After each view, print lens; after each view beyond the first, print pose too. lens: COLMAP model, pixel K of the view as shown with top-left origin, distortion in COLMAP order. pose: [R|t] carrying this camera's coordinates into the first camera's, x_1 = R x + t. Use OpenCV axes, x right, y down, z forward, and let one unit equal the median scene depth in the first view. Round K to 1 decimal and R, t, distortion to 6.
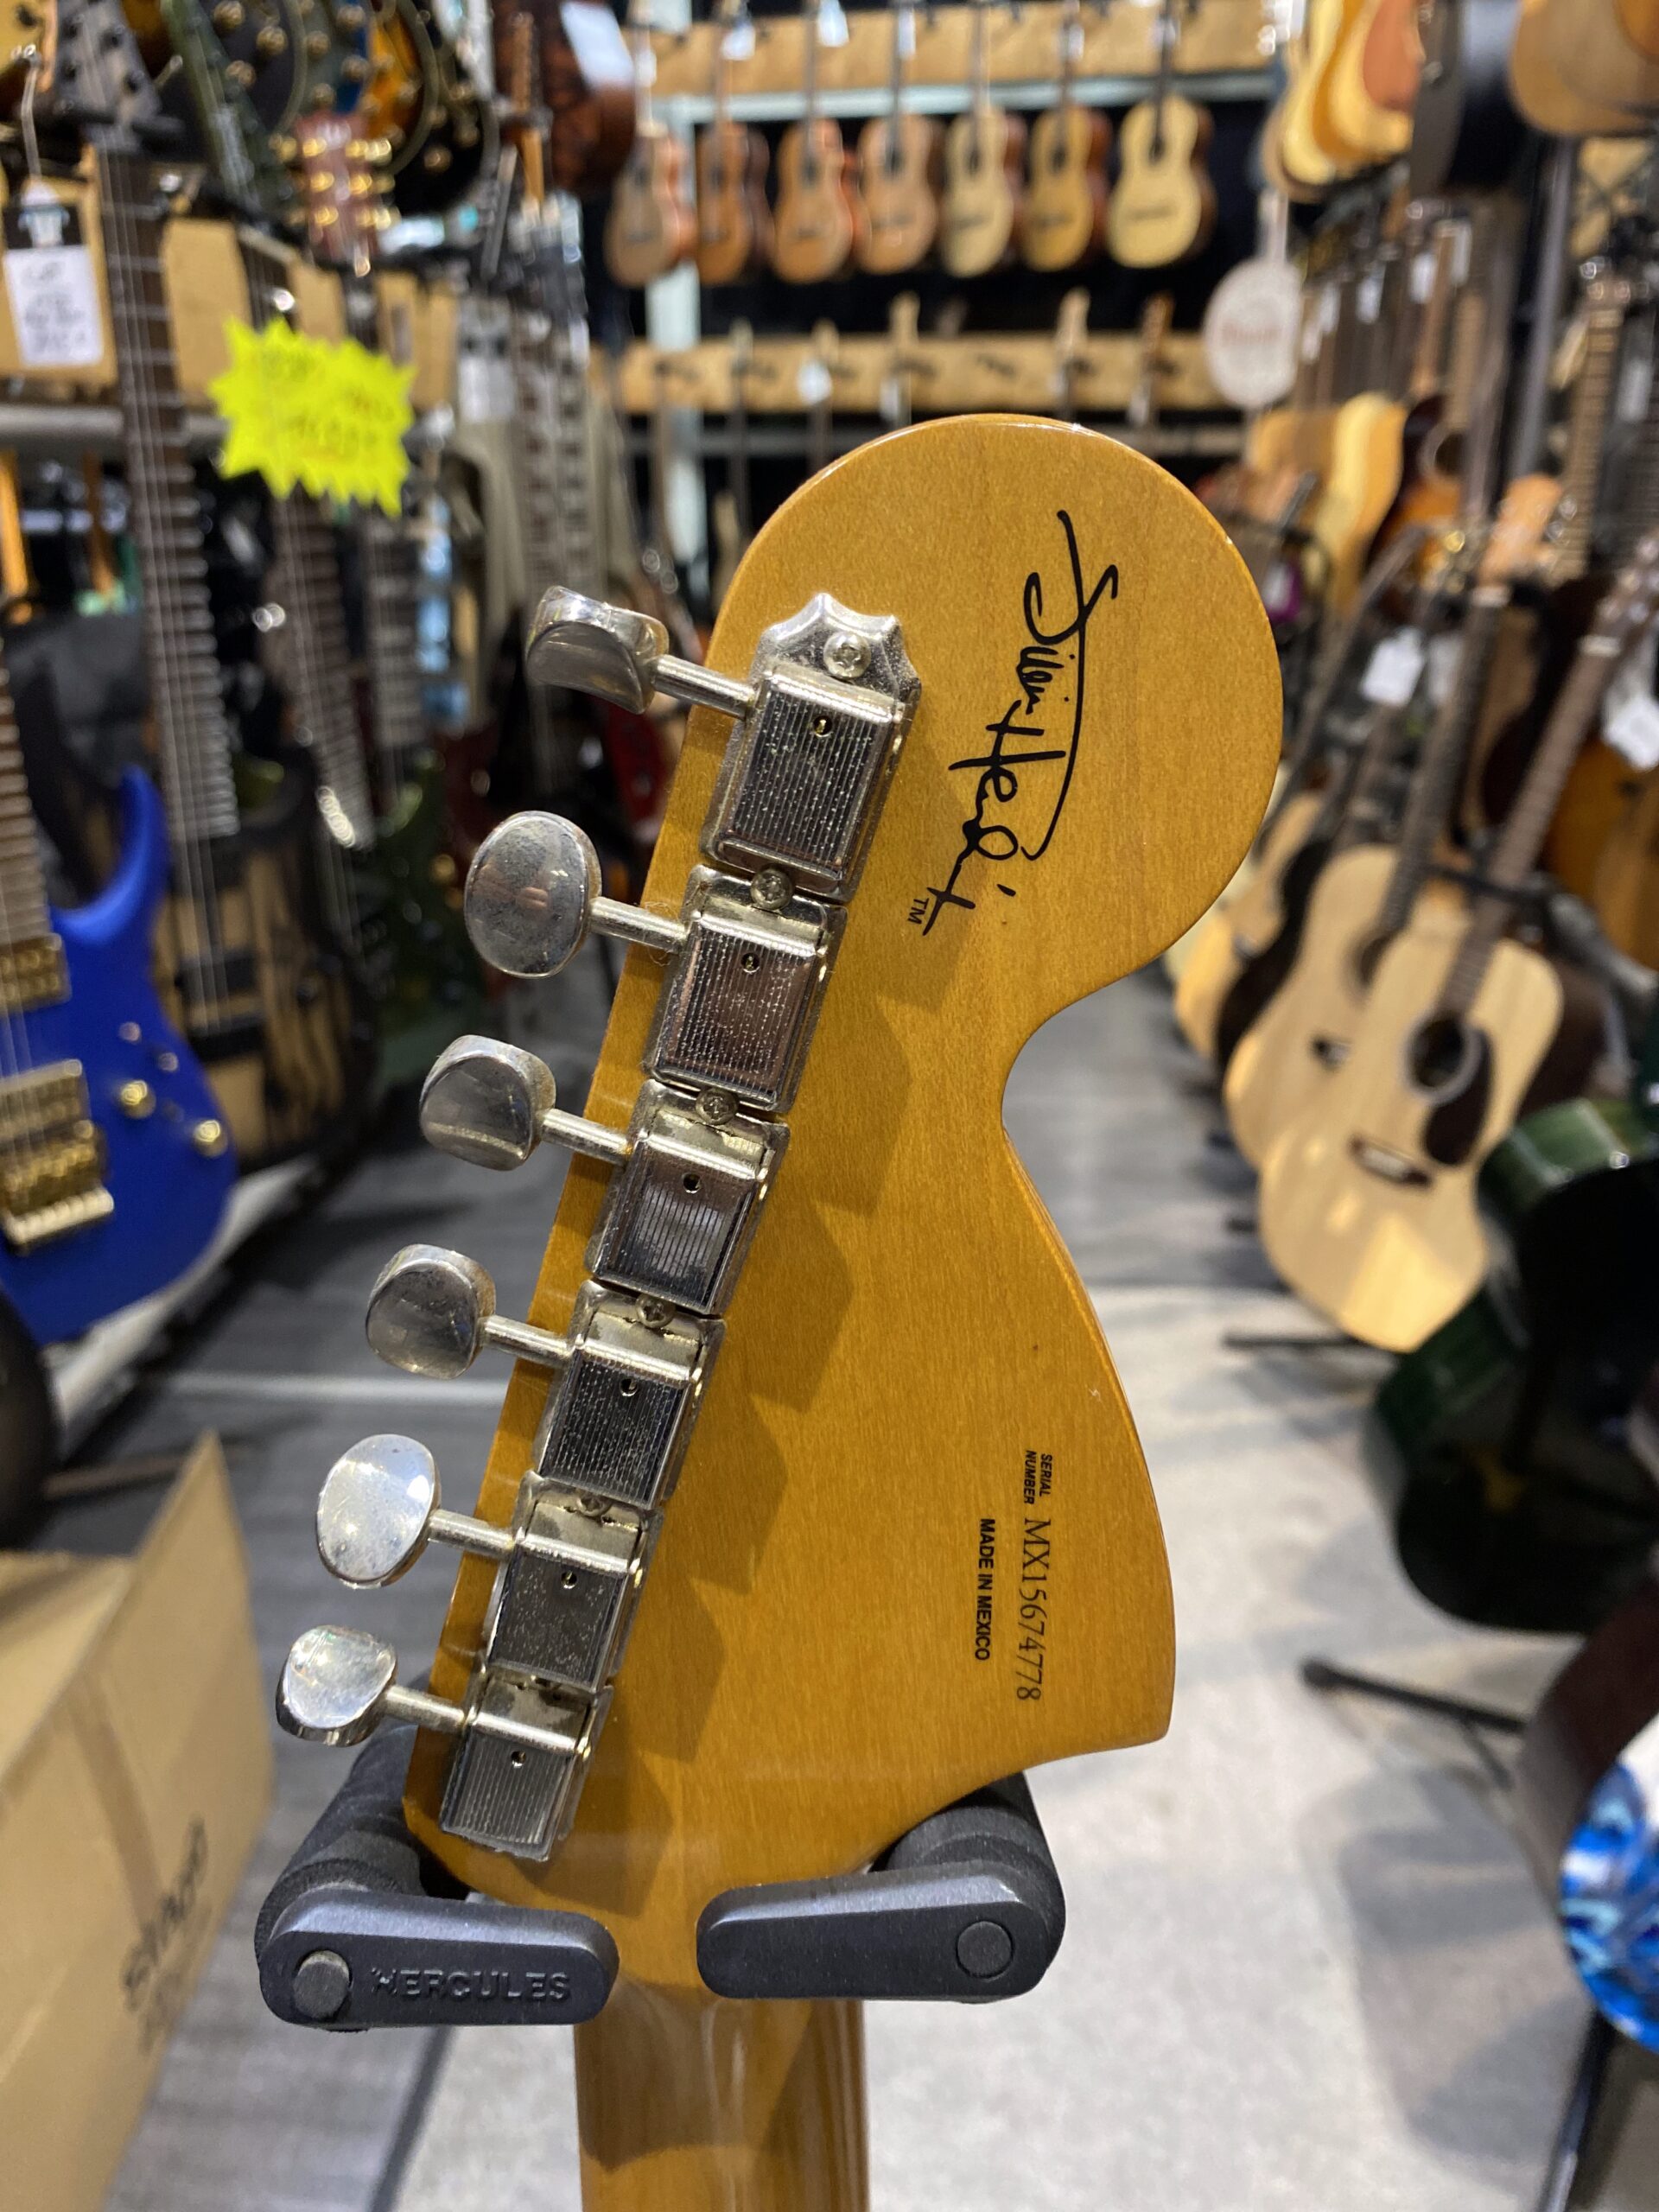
lens RADIAL K [[1896.0, 0, 828.9], [0, 1896.0, 1076.6], [0, 0, 1]] dist [-0.021921, 0.004624]
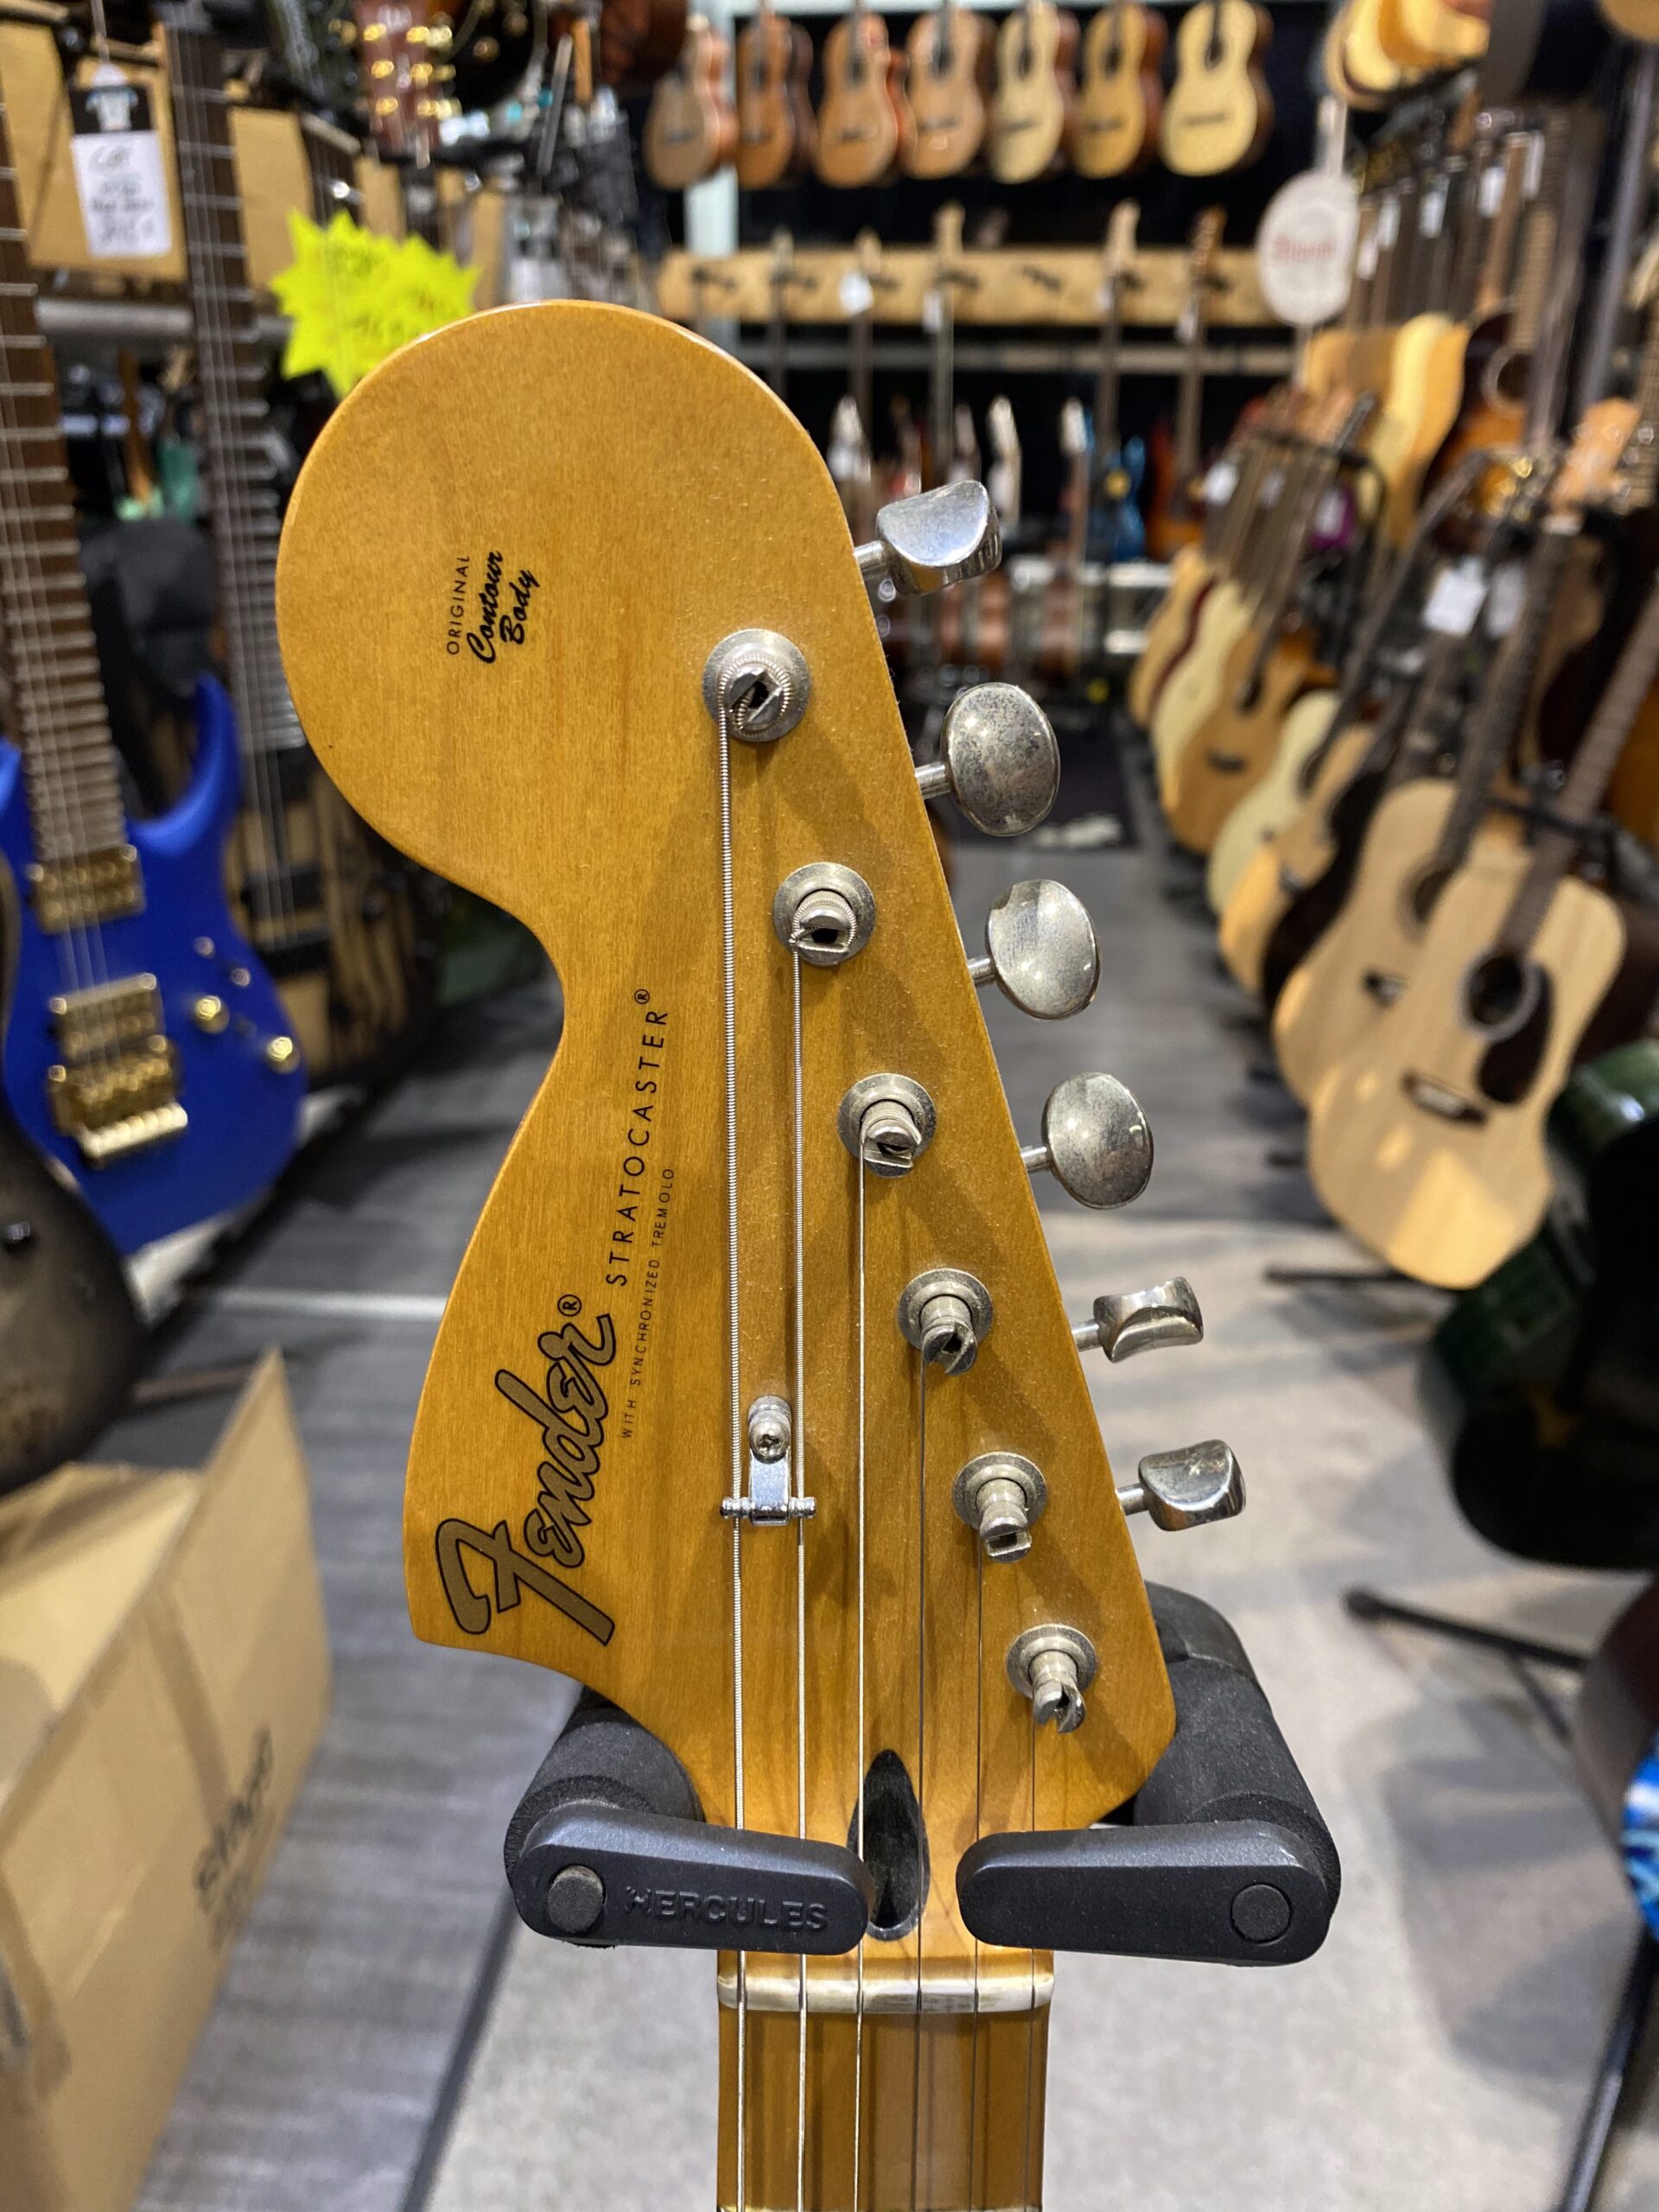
lens RADIAL K [[1896.0, 0, 831.3], [0, 1896.0, 1114.0], [0, 0, 1]] dist [-0.021921, 0.004624]
pose [[0.999850, 0.016622, -0.004917, -0.020819], [-0.016314, 0.998229, 0.057212, 0.001376], [0.005860, -0.057124, 0.998350, 0.004972]]
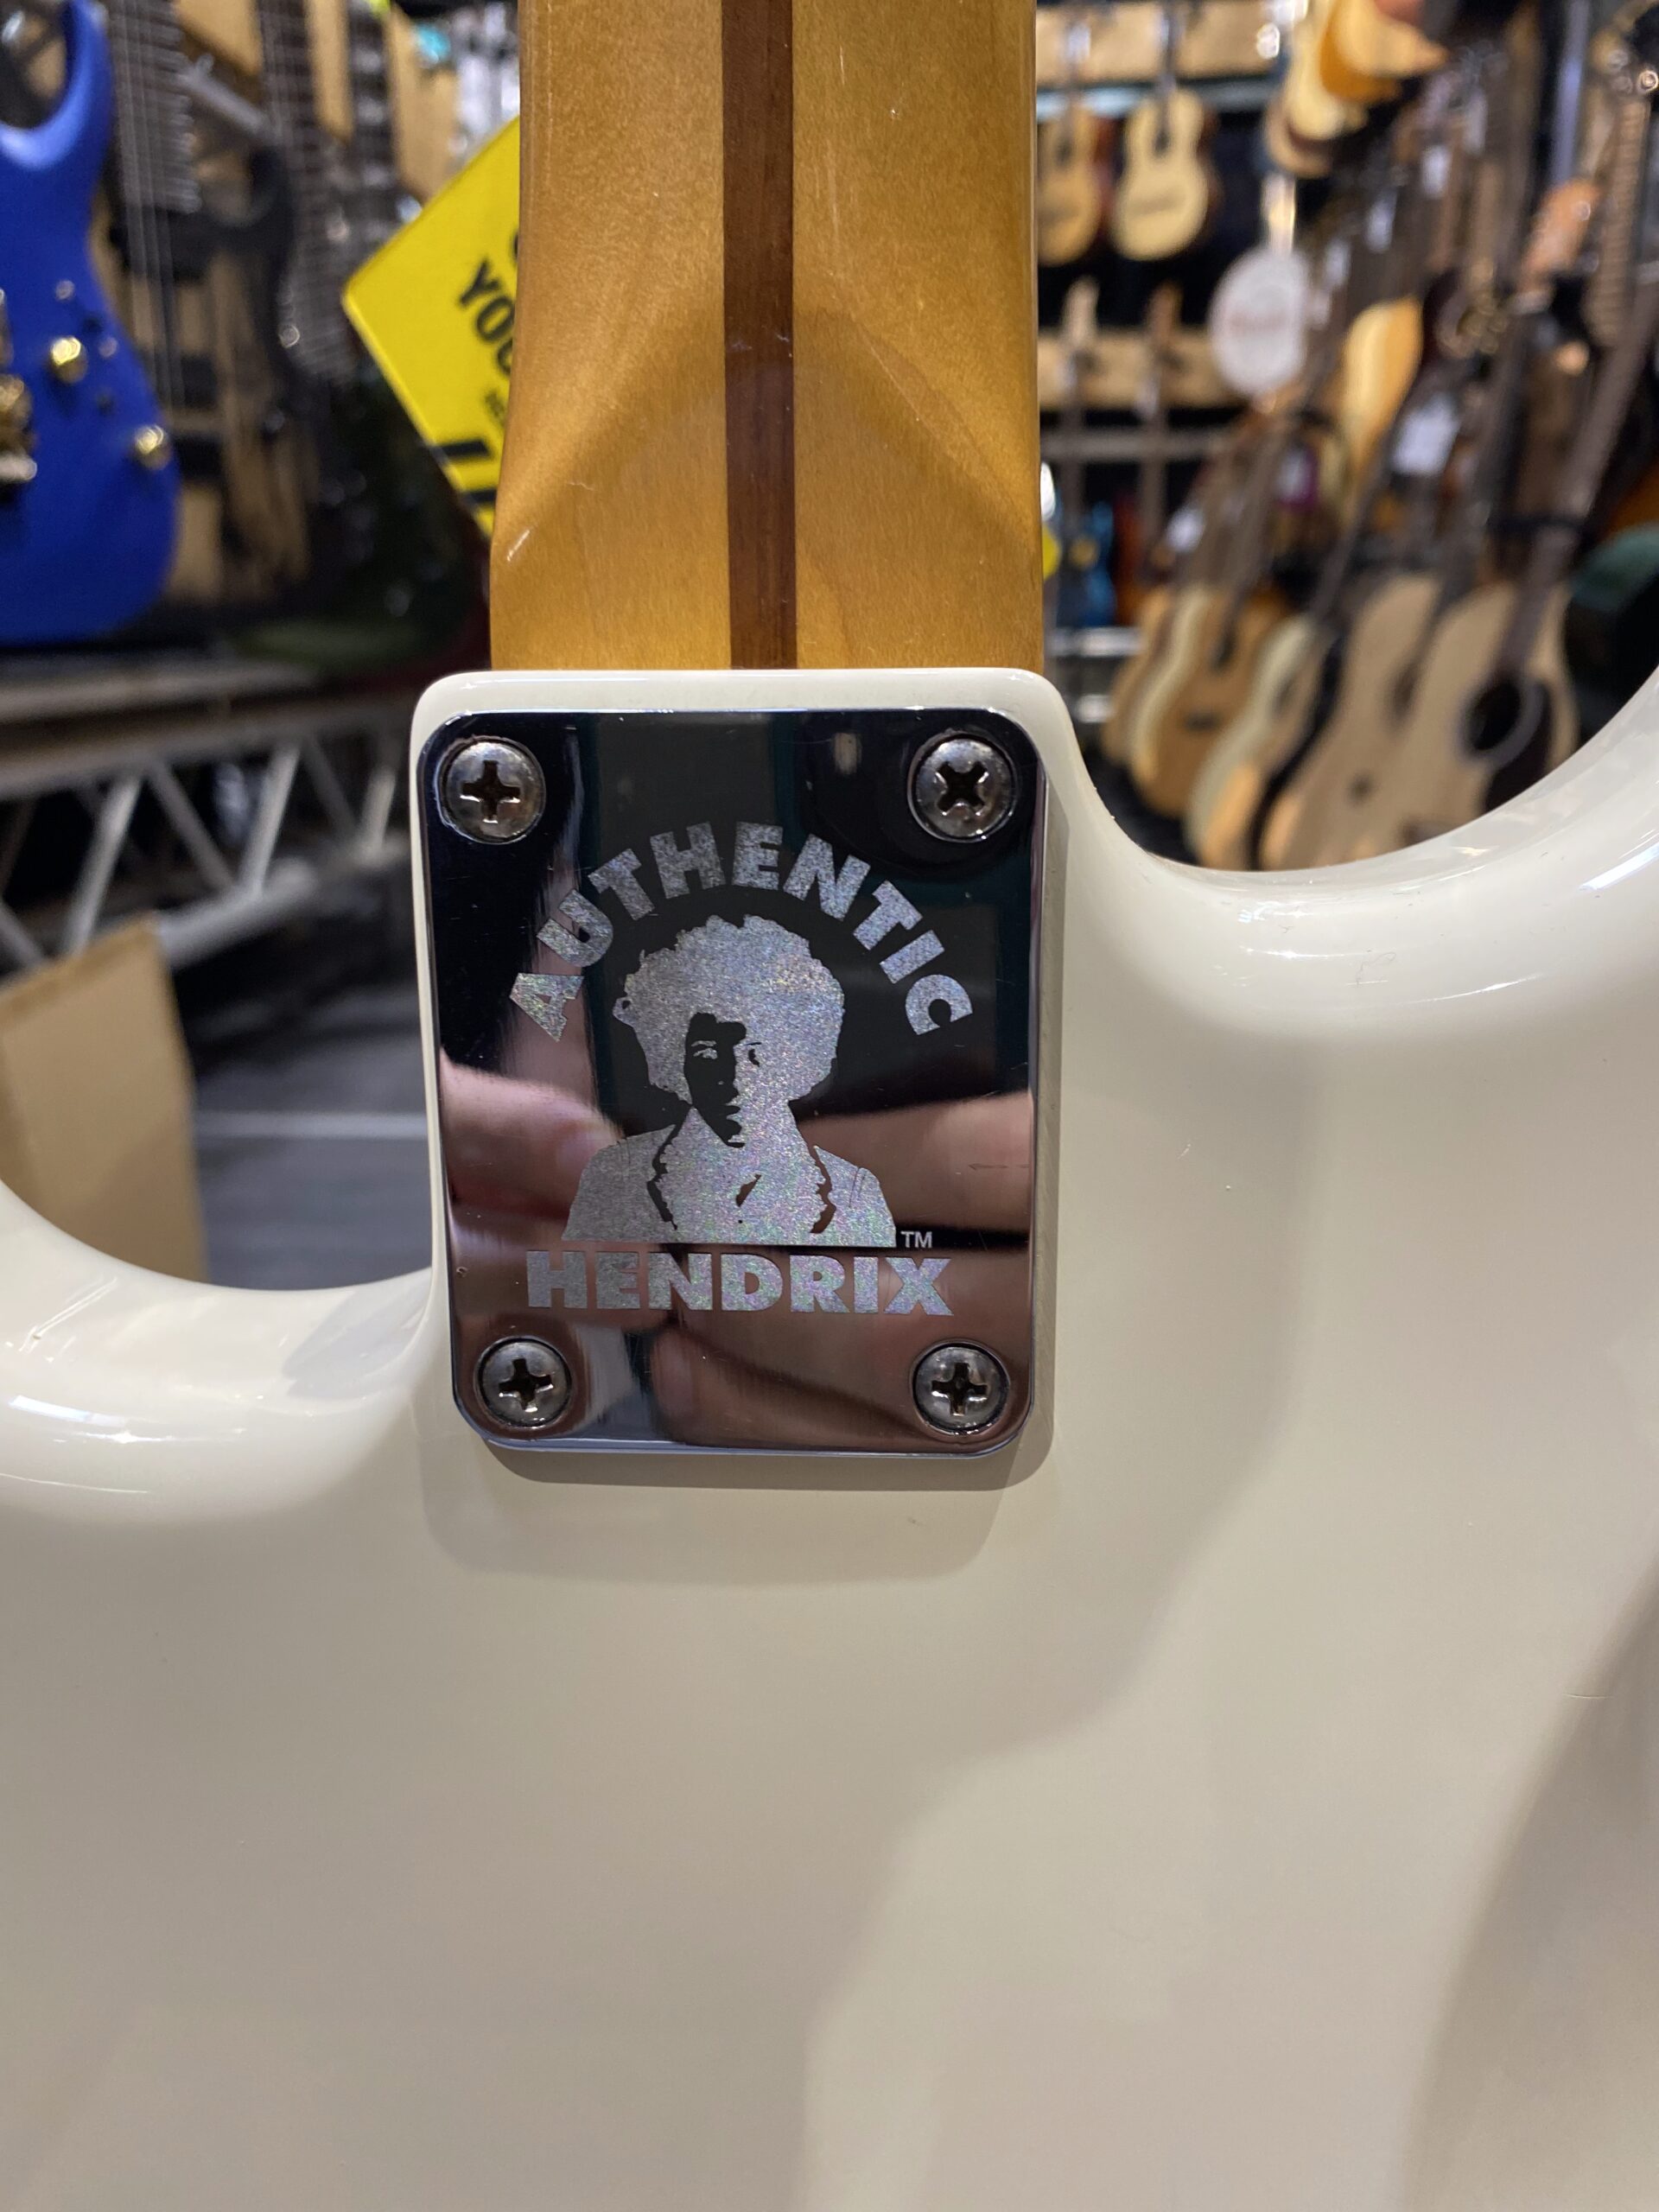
lens RADIAL K [[1896.0, 0, 818.6], [0, 1896.0, 1083.2], [0, 0, 1]] dist [-0.021921, 0.004624]
pose [[0.999967, 0.004041, -0.006983, -0.003632], [-0.004714, 0.995050, -0.099264, 0.259654], [0.006548, 0.099294, 0.995037, 0.094583]]
